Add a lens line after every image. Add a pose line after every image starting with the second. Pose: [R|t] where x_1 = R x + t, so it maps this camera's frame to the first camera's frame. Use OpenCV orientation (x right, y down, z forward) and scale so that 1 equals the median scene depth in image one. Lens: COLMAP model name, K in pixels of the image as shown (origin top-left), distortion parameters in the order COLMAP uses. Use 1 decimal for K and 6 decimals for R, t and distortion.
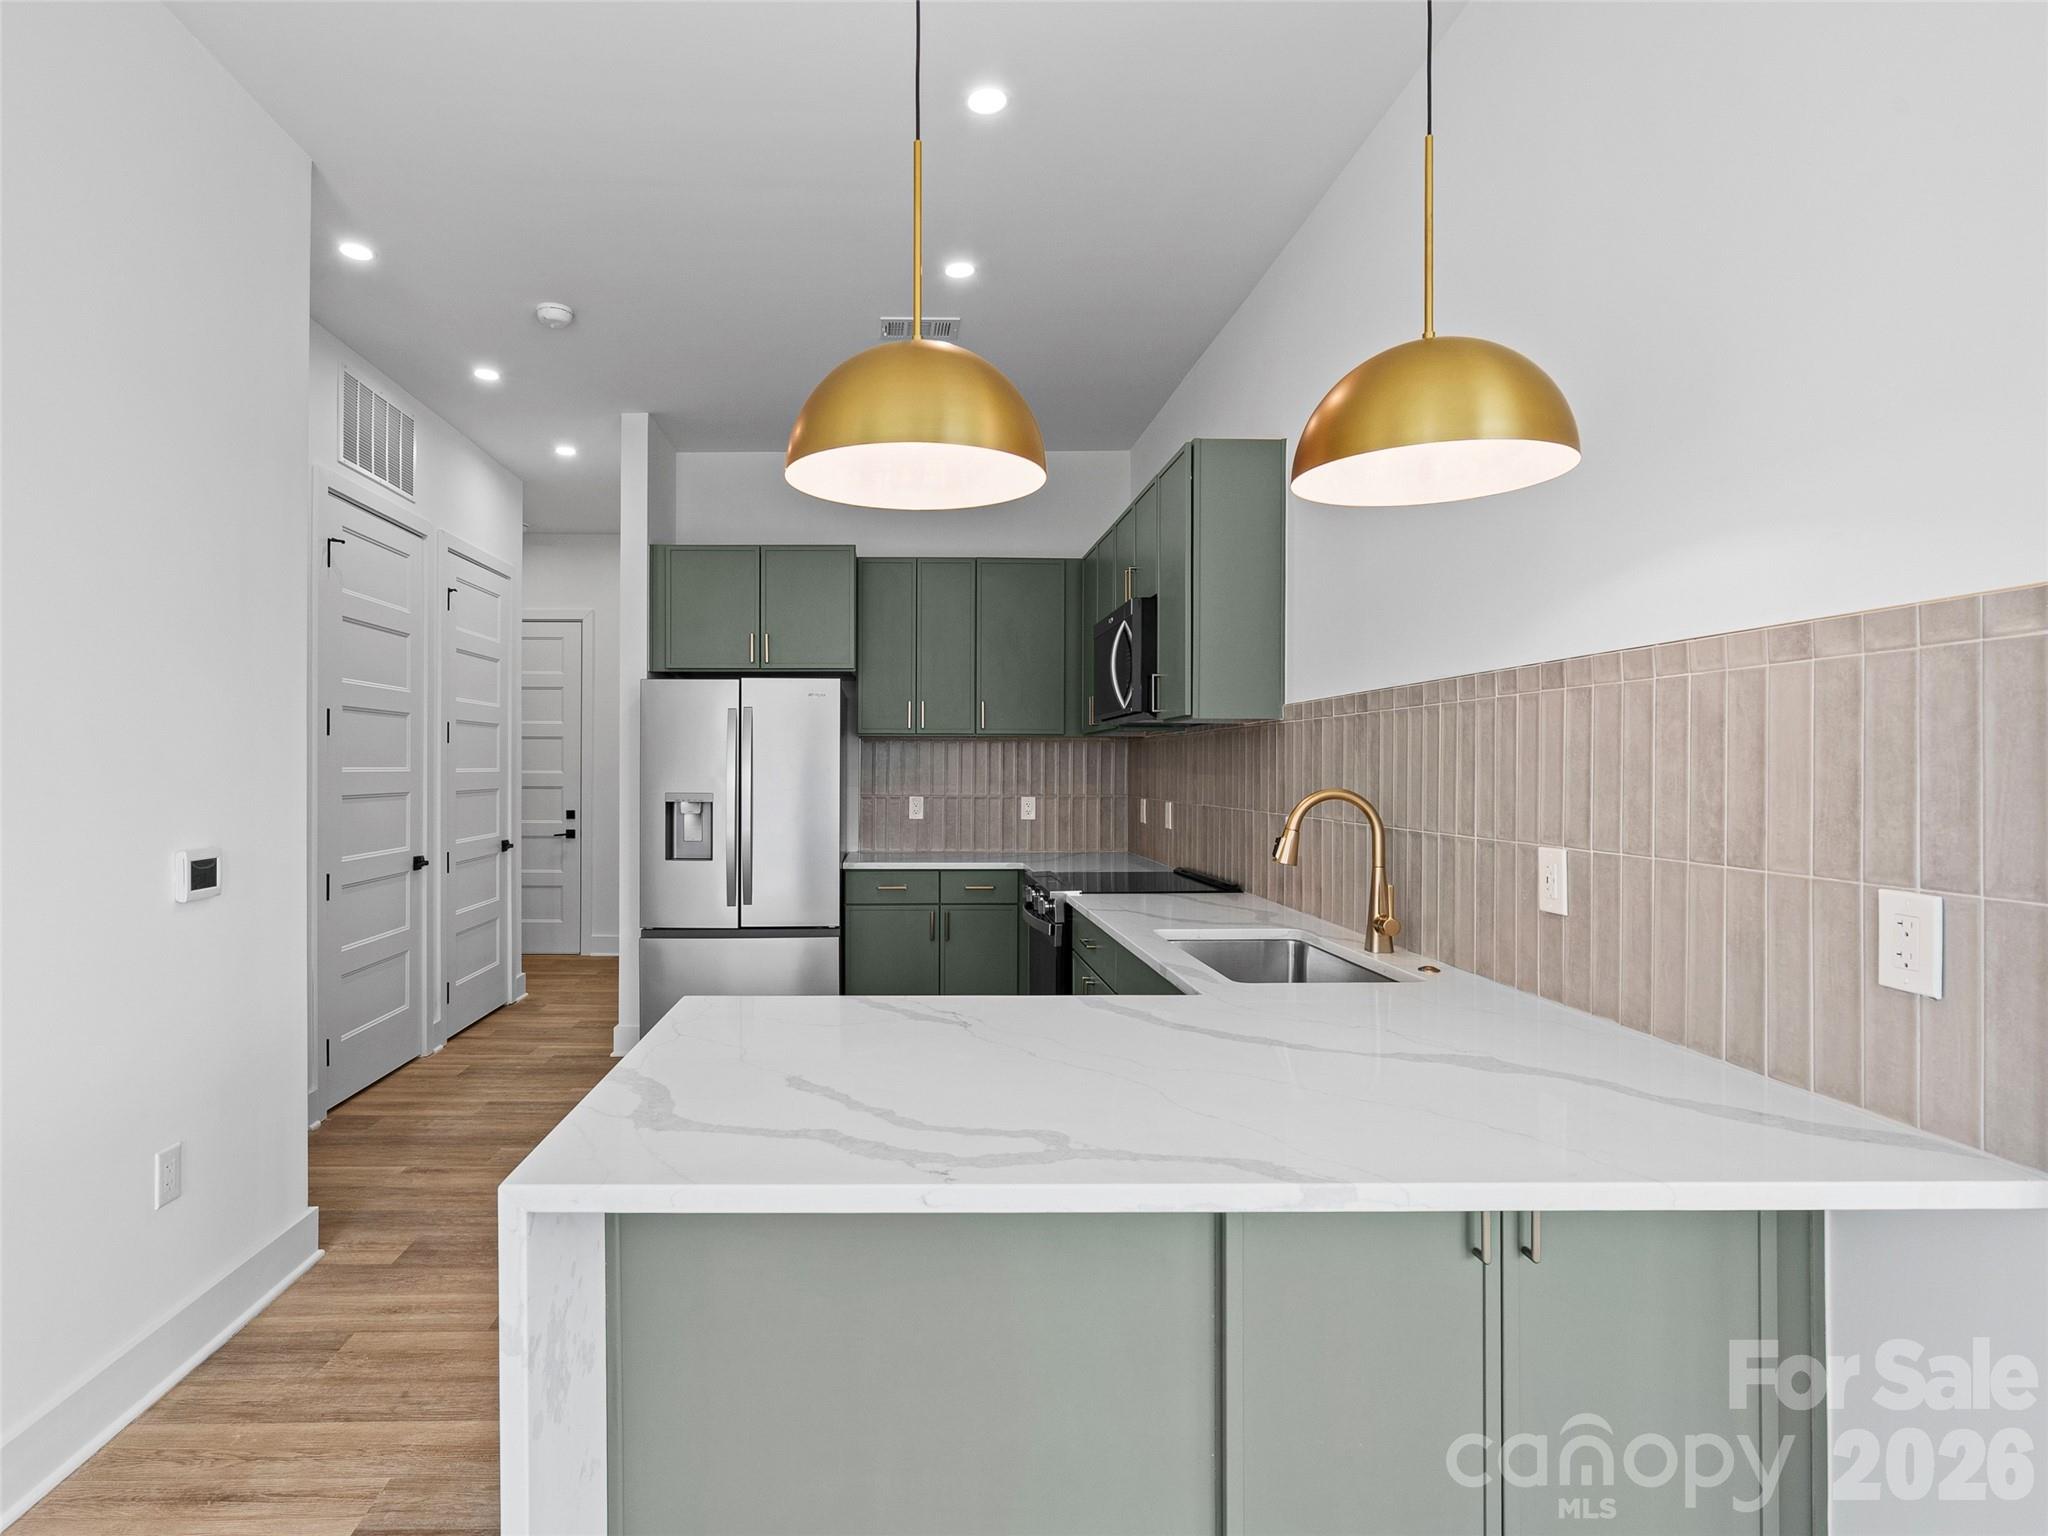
lens RADIAL K [[1062.7, 0, 907.8], [0, 1062.7, 770.1], [0, 0, 1]] dist [-0.002033, 0.000434]
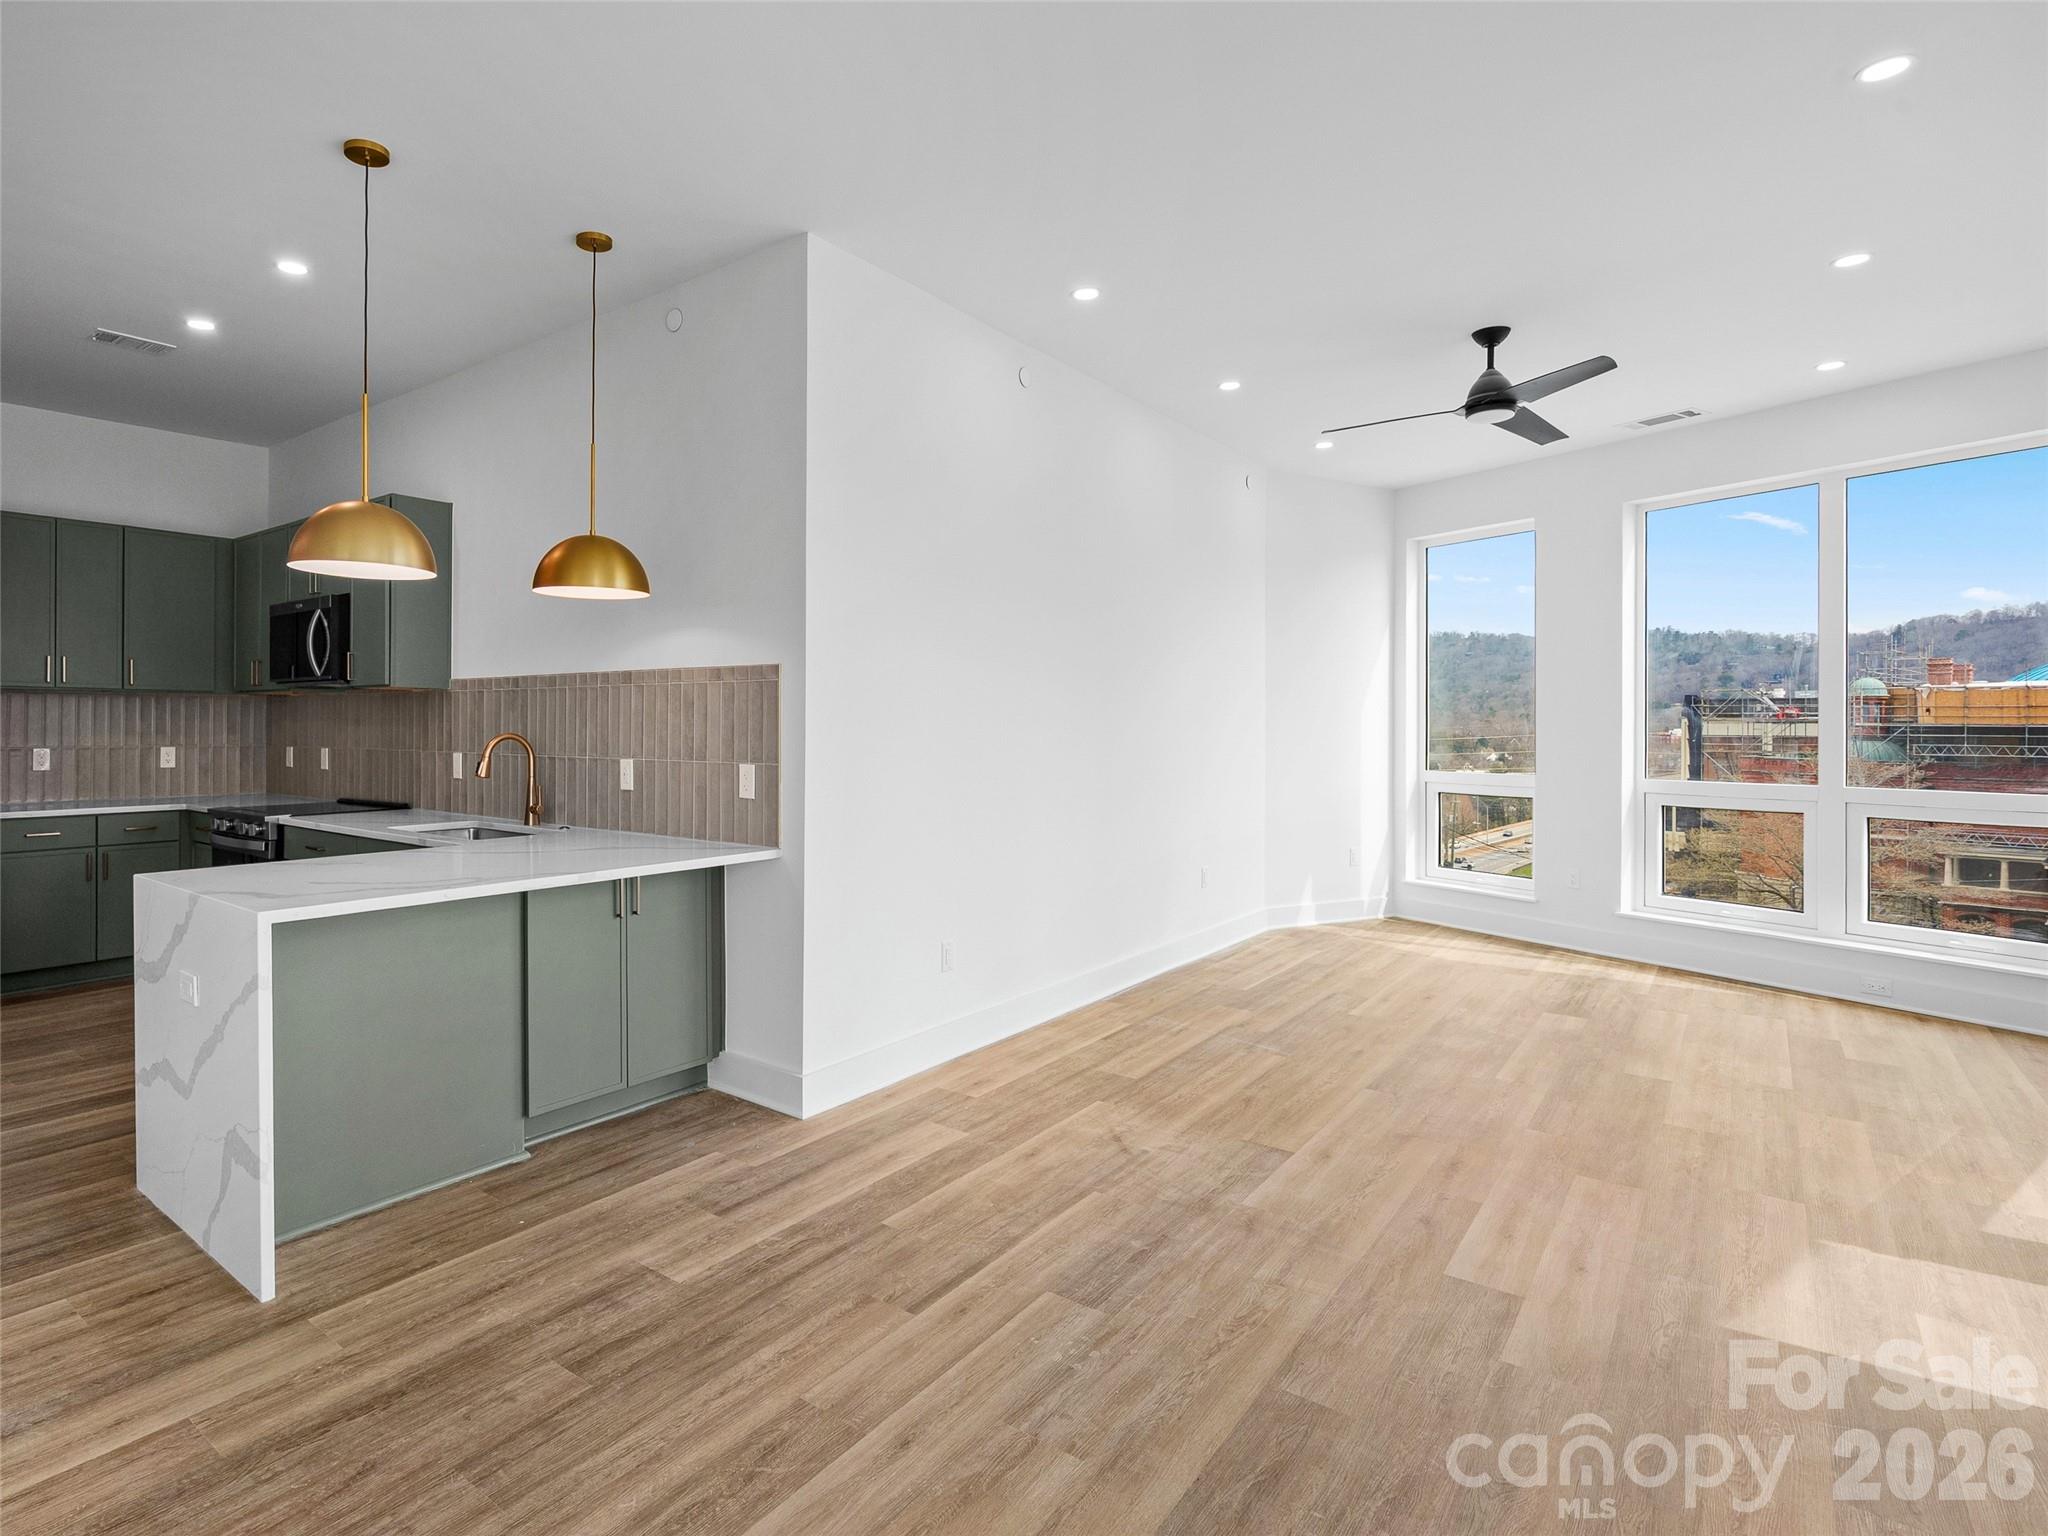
lens RADIAL K [[1073.0, 0, 878.3], [0, 1073.0, 727.8], [0, 0, 1]] dist [-0.003149, 0.000917]
pose [[0.653899, -0.001713, 0.756580, -0.636063], [-0.001046, 0.999994, 0.003168, 0.002679], [-0.756581, -0.002863, 0.653894, -0.726445]]
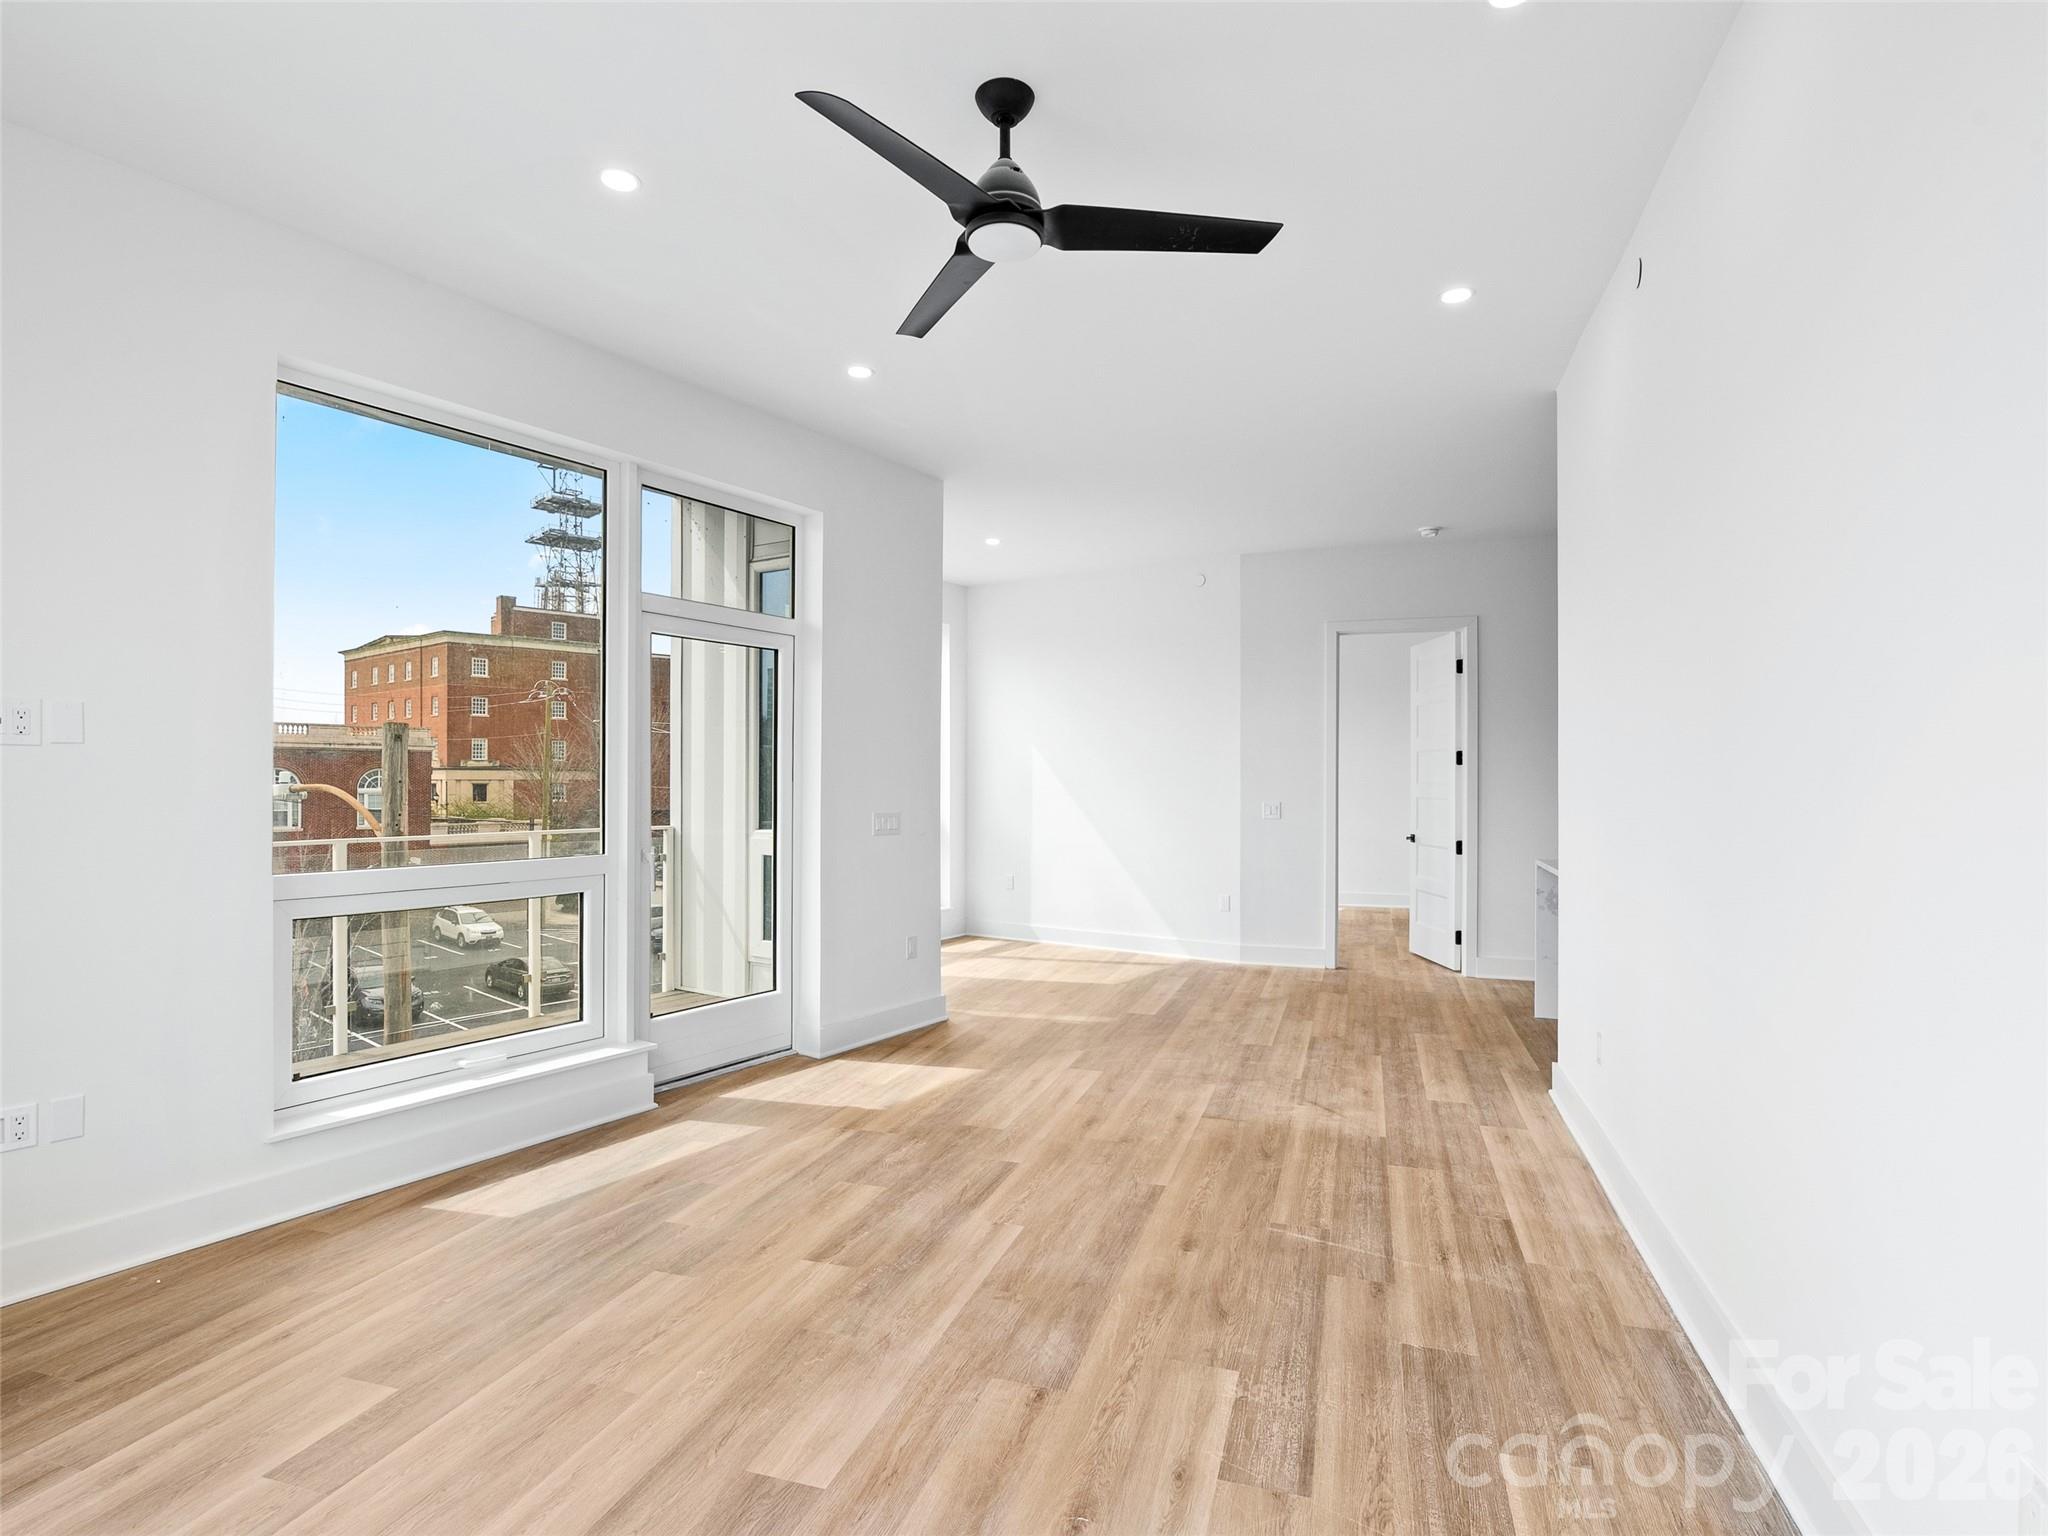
lens RADIAL K [[1024.5, 0, 1030.1], [0, 1024.5, 777.7], [0, 0, 1]] dist [-0.014171, 0.000956]
pose [[-0.329789, -0.007084, -0.944028, 2.826760], [-0.005045, 0.999971, -0.005741, 0.010892], [0.944041, 0.002870, -0.329815, 0.154254]]
